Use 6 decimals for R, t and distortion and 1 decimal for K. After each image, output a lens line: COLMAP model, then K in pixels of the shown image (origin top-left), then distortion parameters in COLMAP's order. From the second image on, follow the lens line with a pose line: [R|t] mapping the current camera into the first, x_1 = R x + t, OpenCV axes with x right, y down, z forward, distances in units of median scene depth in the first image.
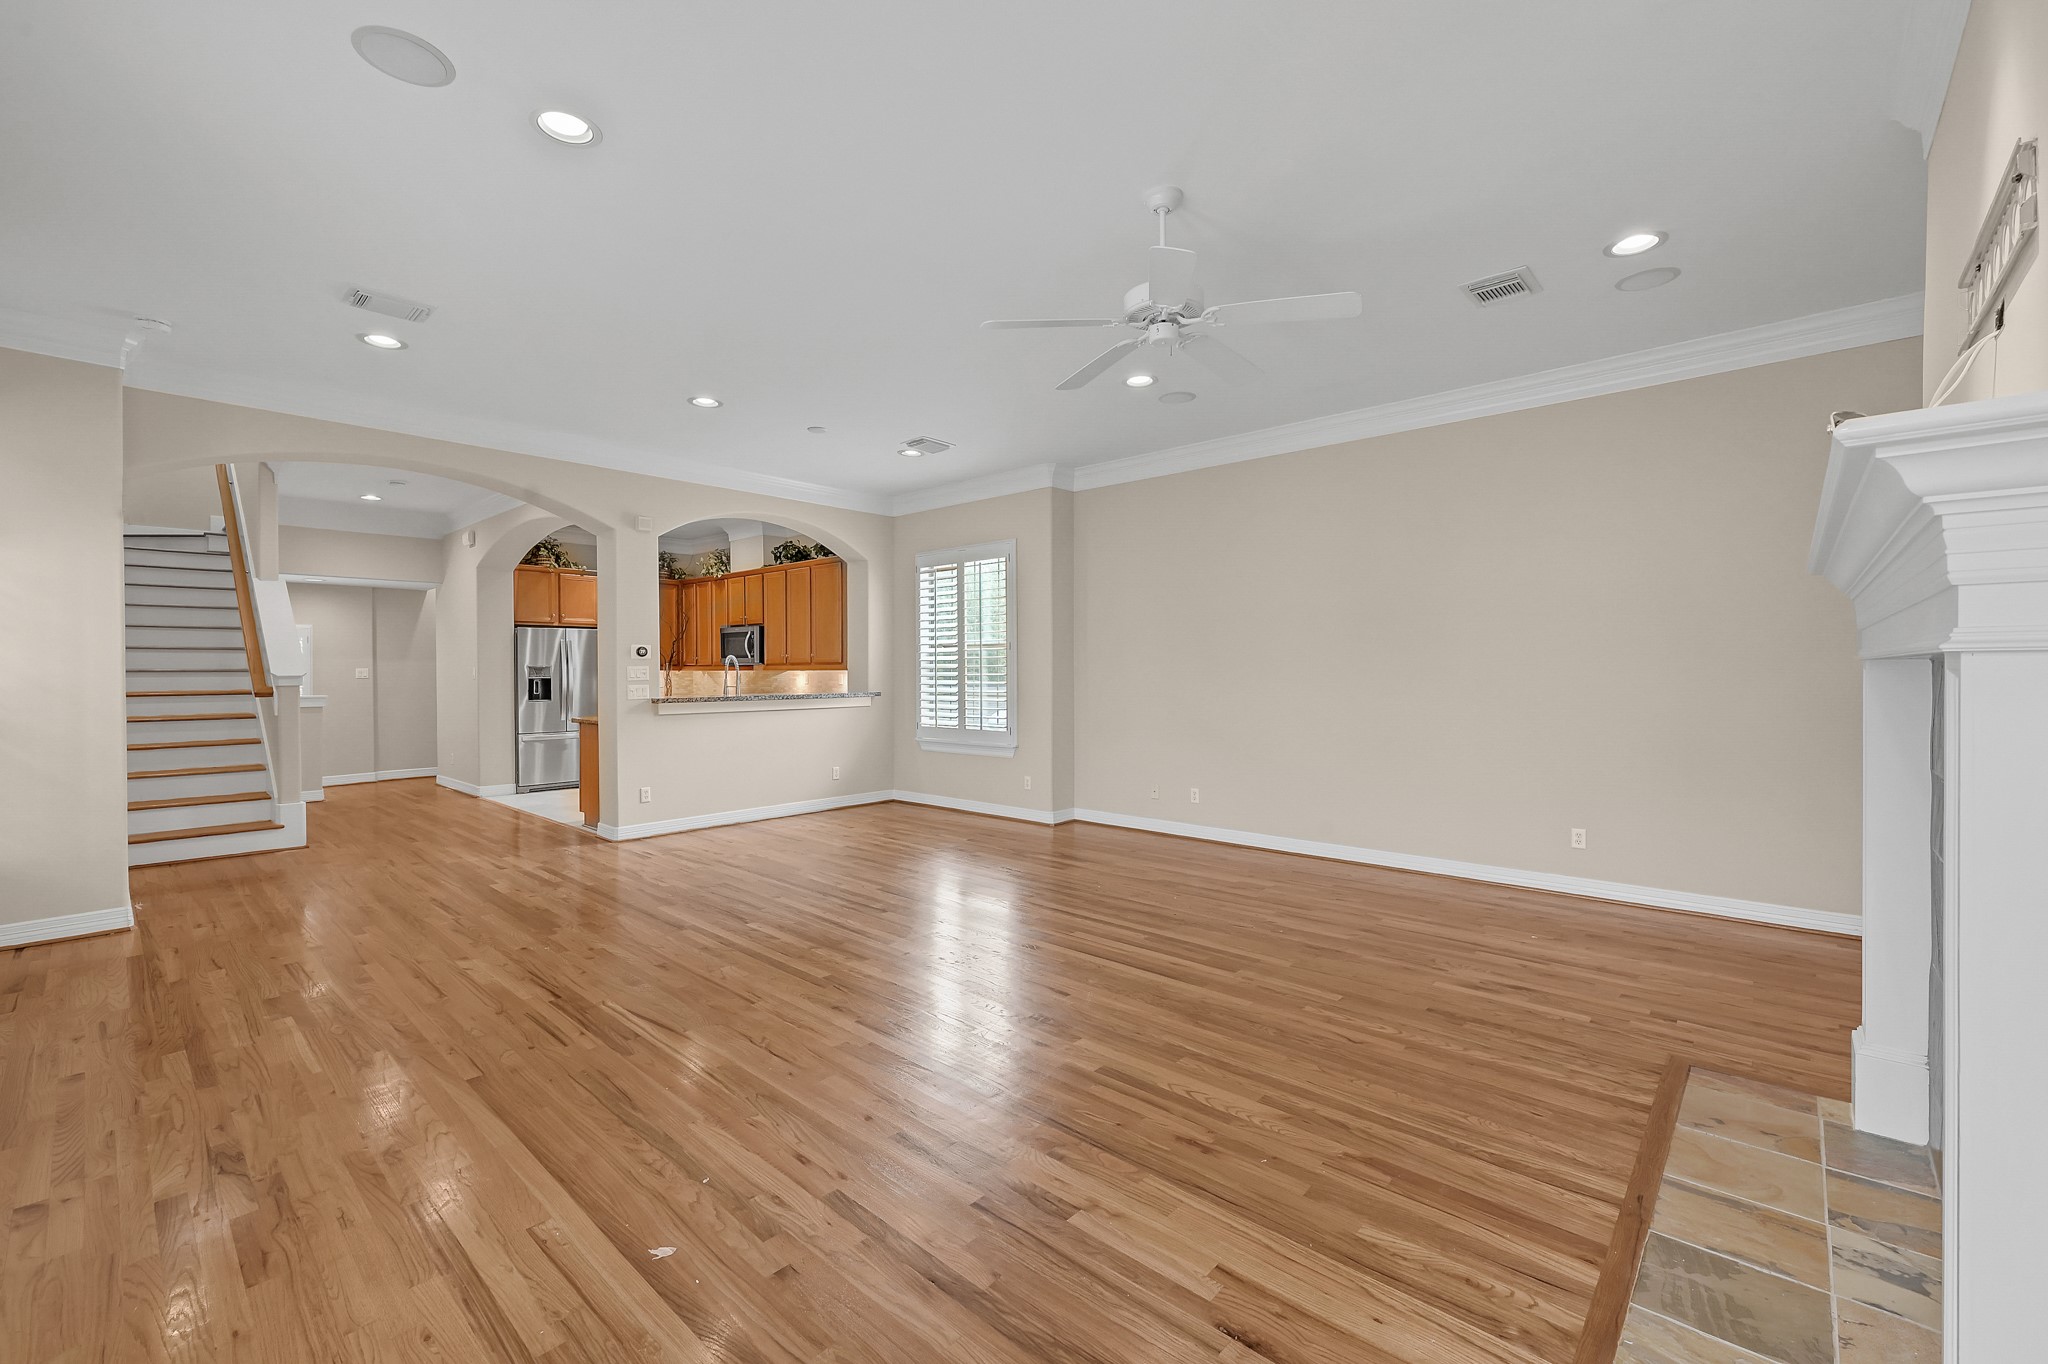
lens RADIAL K [[824.2, 0, 1041.5], [0, 824.2, 676.5], [0, 0, 1]] dist [0.000317, -0.000099]
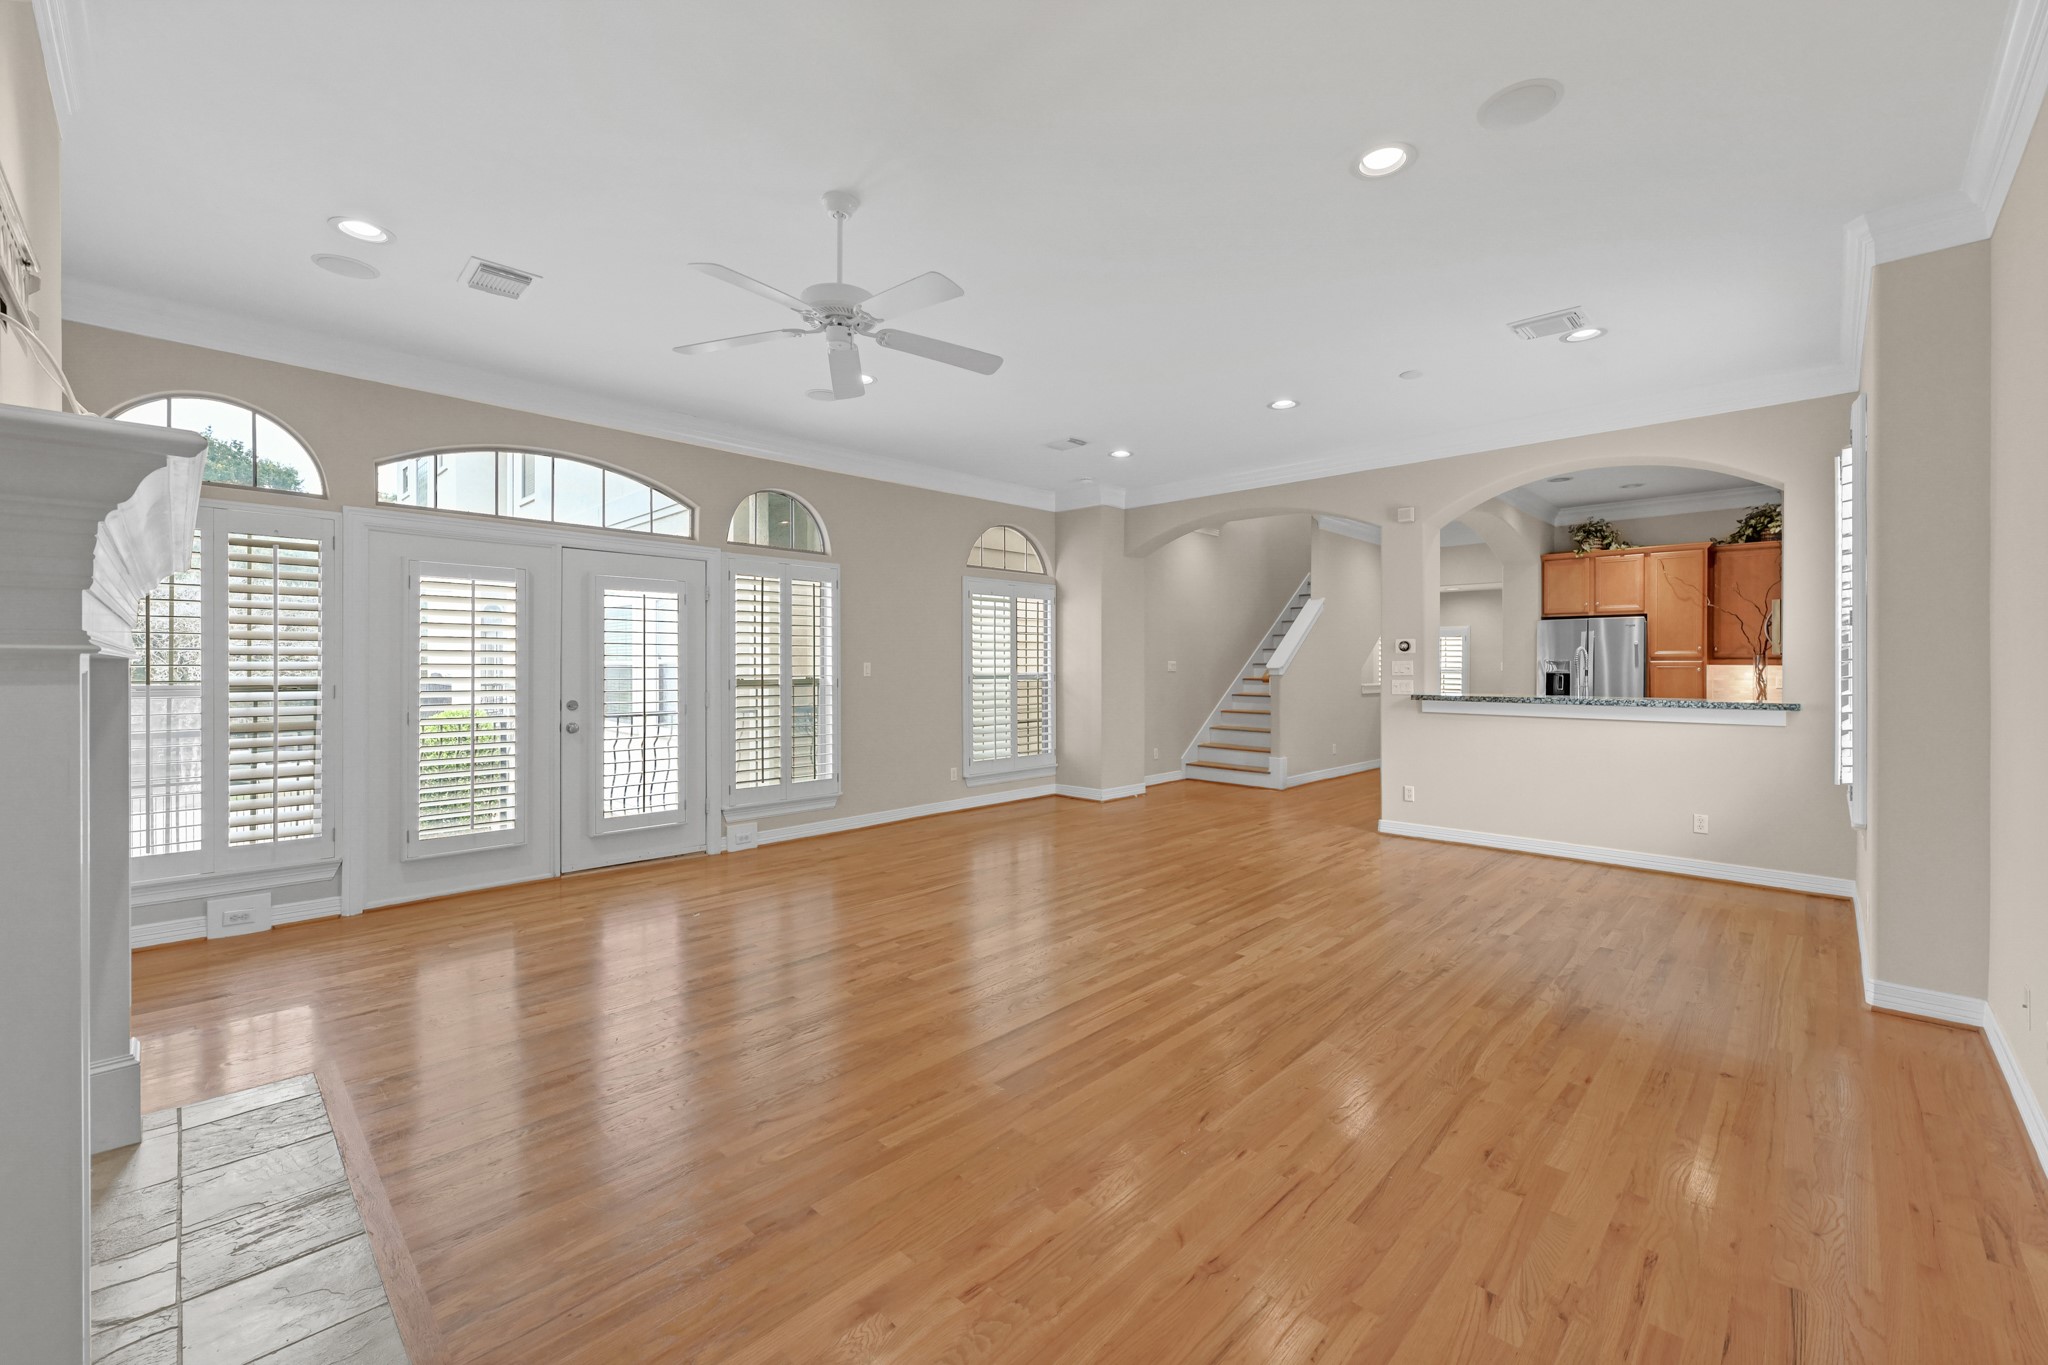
lens RADIAL K [[862.8, 0, 1024.0], [0, 862.8, 682.5], [0, 0, 1]] dist [0.000235, 0.000054]
pose [[-0.044329, 0.025325, -0.998696, 0.577431], [-0.009272, 0.999625, 0.025761, -0.009571], [0.998974, 0.010402, -0.044078, 0.617728]]
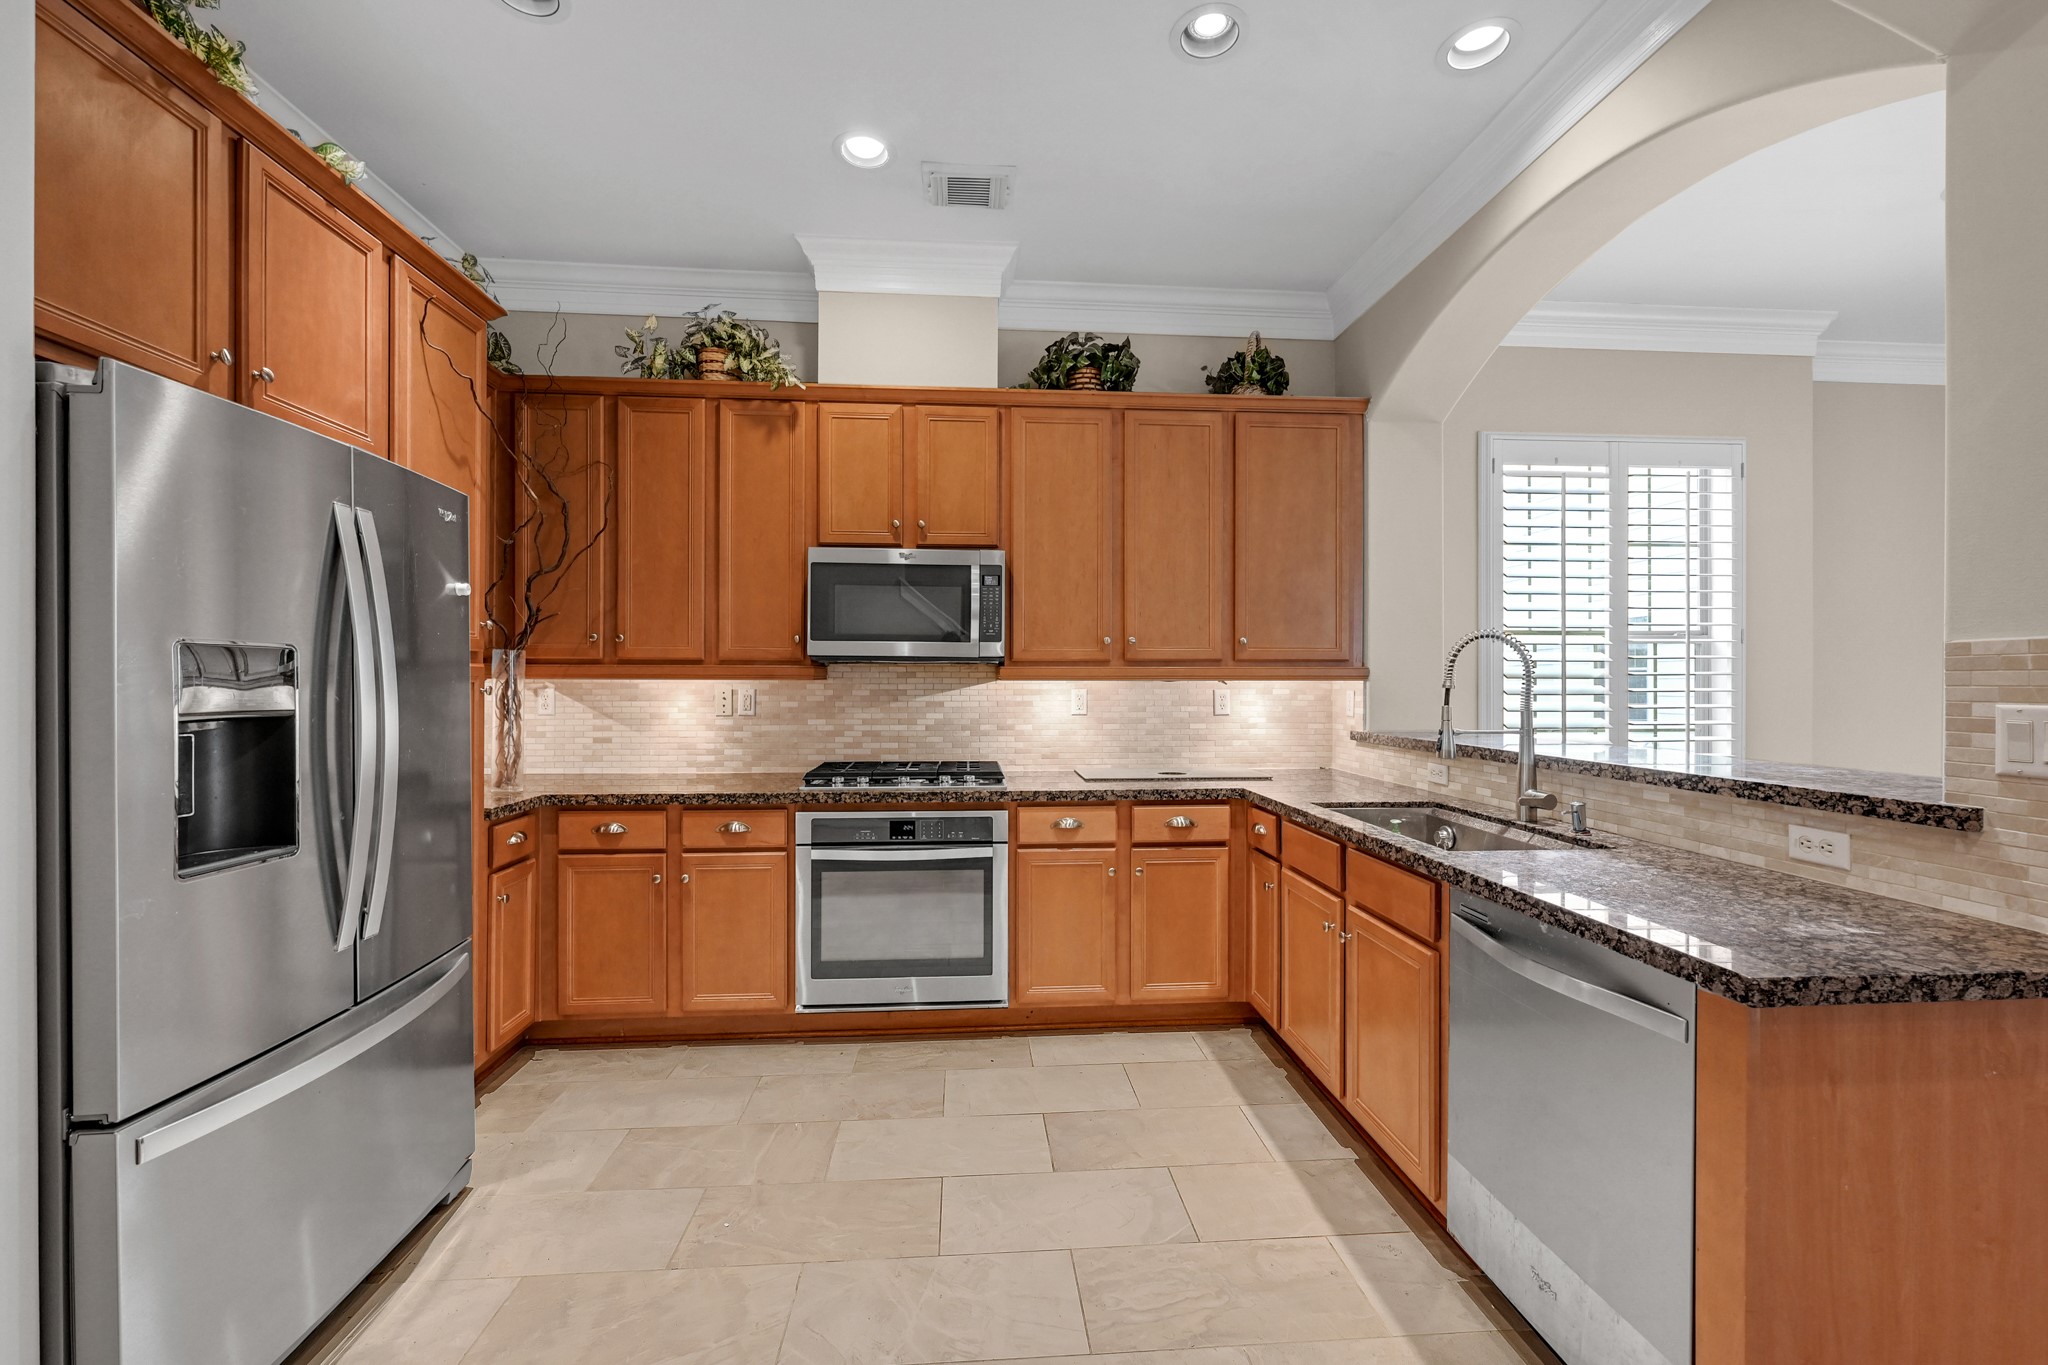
lens RADIAL K [[862.8, 0, 1024.0], [0, 862.8, 682.5], [0, 0, 1]] dist [0.000235, 0.000054]
pose [[0.705040, 0.005787, 0.709144, -0.879265], [0.001581, 0.999951, -0.009733, -0.005116], [-0.709166, 0.007984, 0.704997, 1.095983]]
